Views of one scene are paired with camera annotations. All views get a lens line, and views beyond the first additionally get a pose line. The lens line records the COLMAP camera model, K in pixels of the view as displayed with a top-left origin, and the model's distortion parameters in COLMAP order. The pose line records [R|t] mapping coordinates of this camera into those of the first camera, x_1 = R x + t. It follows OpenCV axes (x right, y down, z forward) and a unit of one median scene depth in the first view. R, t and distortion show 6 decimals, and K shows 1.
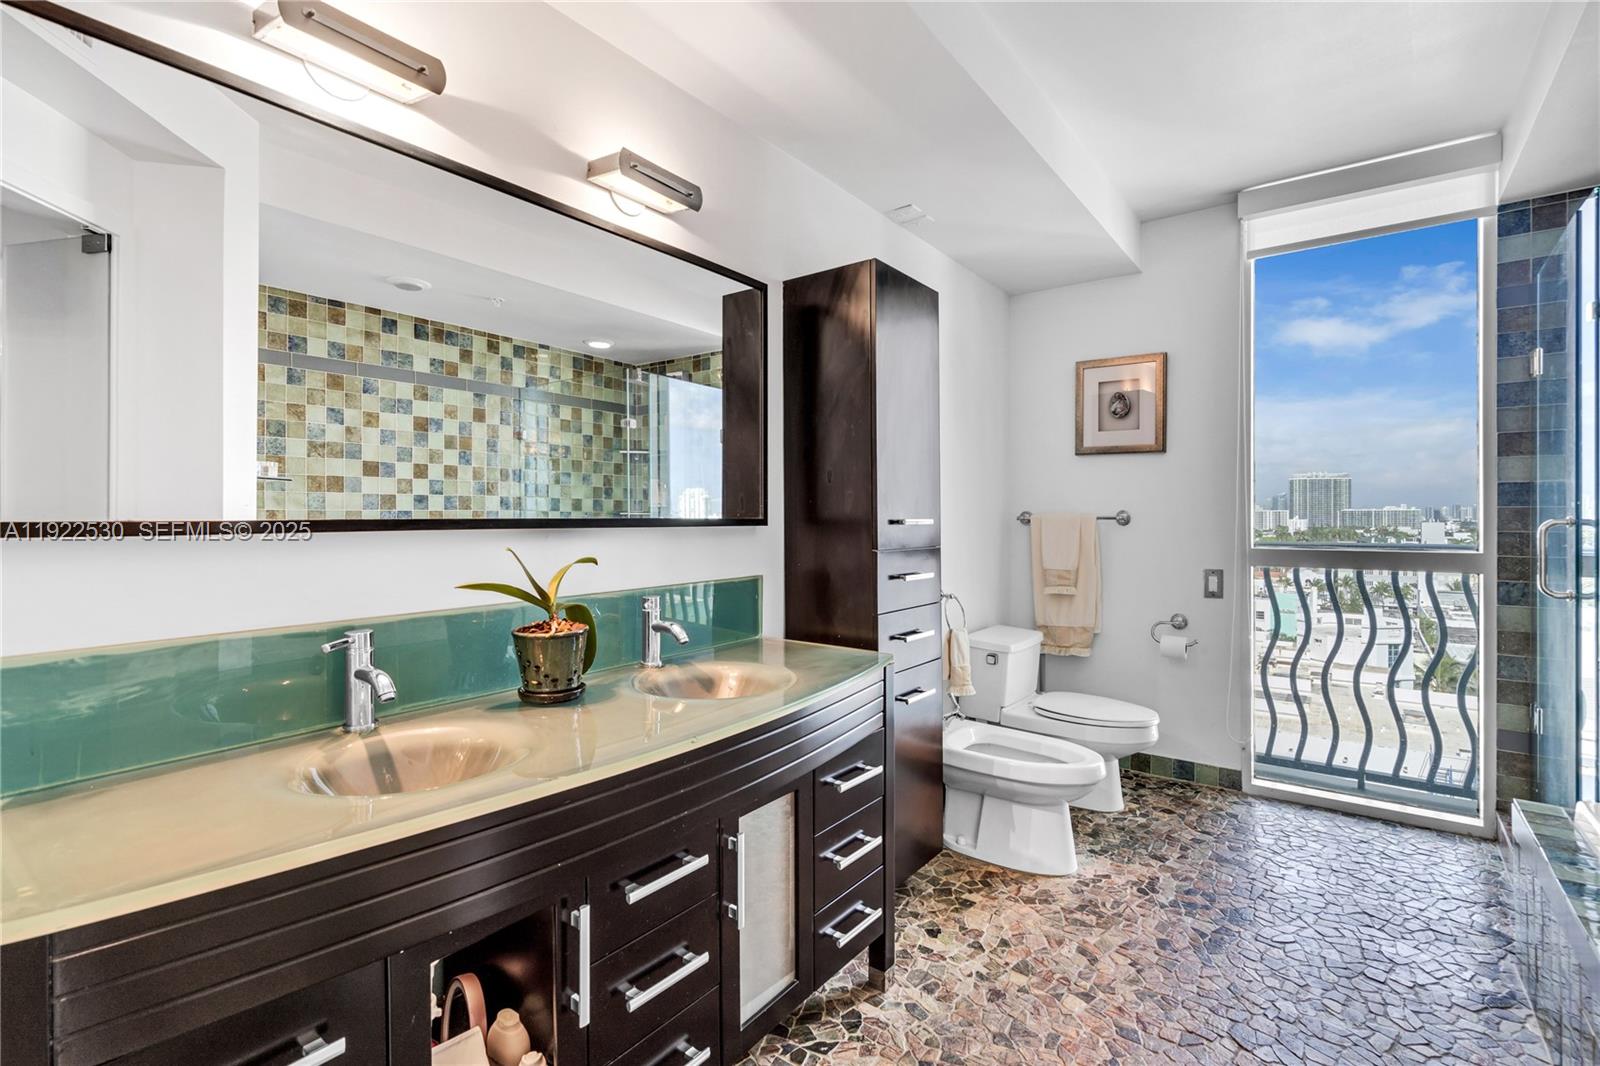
lens RADIAL K [[737.4, 0, 797.1], [0, 737.4, 524.2], [0, 0, 1]] dist [-0.003927, 0.002606]
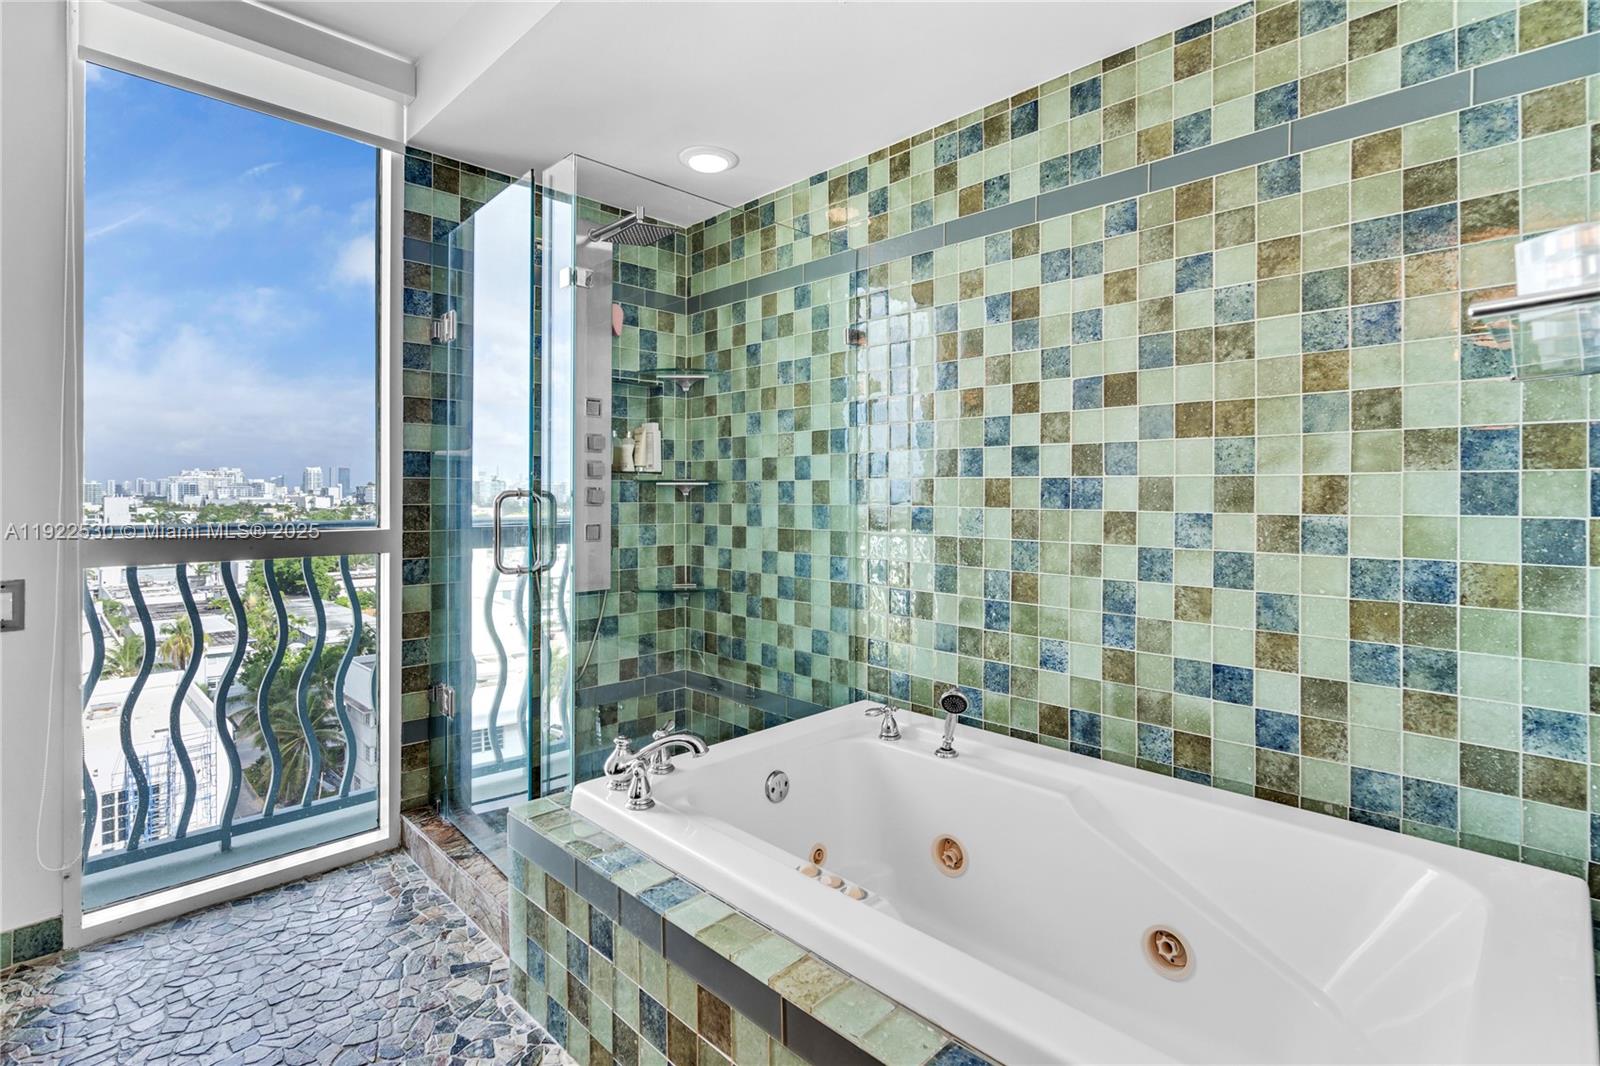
lens RADIAL K [[737.4, 0, 717.3], [0, 737.4, 491.1], [0, 0, 1]] dist [-0.003927, 0.002606]
pose [[0.126147, 0.003607, 0.992005, 0.098724], [0.008127, 0.999956, -0.004669, 0.000475], [-0.991978, 0.008651, 0.126112, 0.485129]]
